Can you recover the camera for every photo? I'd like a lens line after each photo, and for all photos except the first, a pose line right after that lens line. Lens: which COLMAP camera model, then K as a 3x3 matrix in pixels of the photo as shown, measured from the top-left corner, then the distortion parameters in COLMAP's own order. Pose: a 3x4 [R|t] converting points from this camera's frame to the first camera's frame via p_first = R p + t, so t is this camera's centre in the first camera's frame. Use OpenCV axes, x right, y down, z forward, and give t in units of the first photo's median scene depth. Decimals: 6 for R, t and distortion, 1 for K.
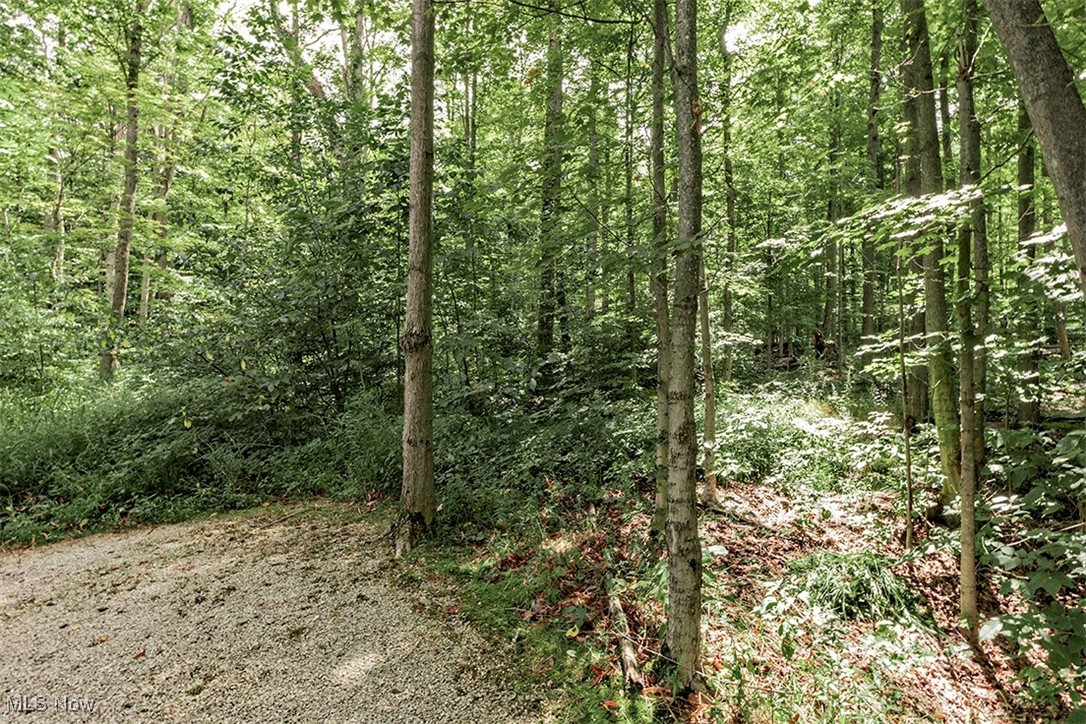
lens RADIAL K [[486.1, 0, 543.5], [0, 486.1, 343.1], [0, 0, 1]] dist [0.000867, -0.000898]
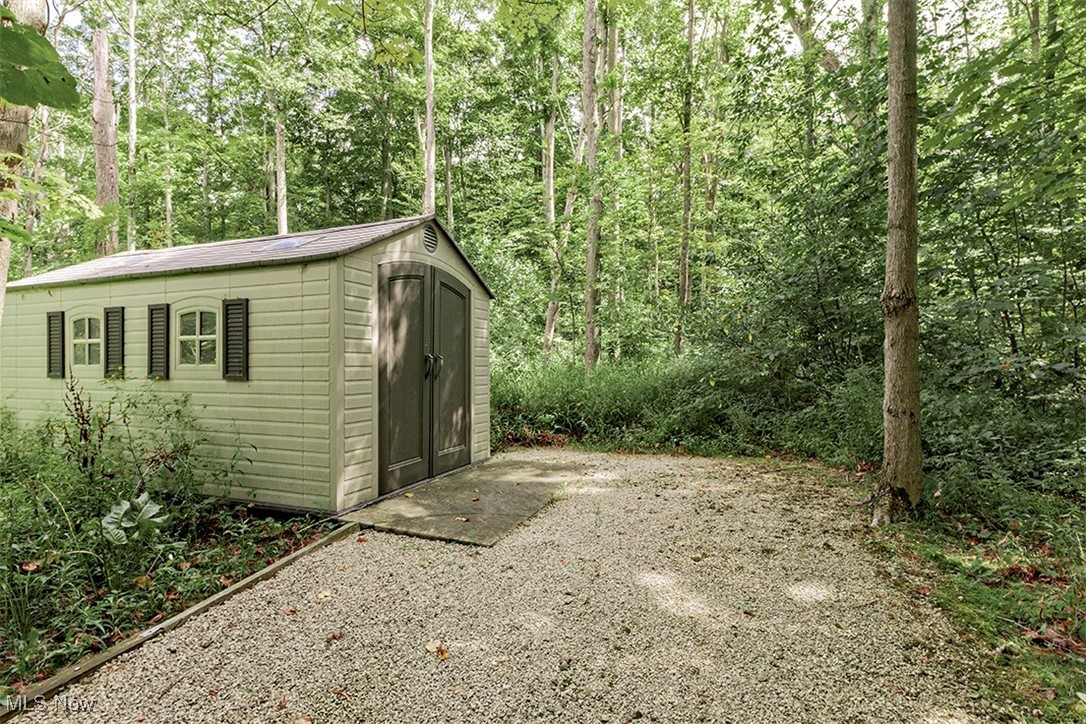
lens RADIAL K [[503.0, 0, 543.0], [0, 503.0, 362.0], [0, 0, 1]] dist [0.001863, 0.000119]
pose [[0.503883, 0.022530, -0.863478, 0.226349], [0.024346, 0.998892, 0.040270, 0.049331], [0.863429, -0.041314, 0.502777, -0.074794]]
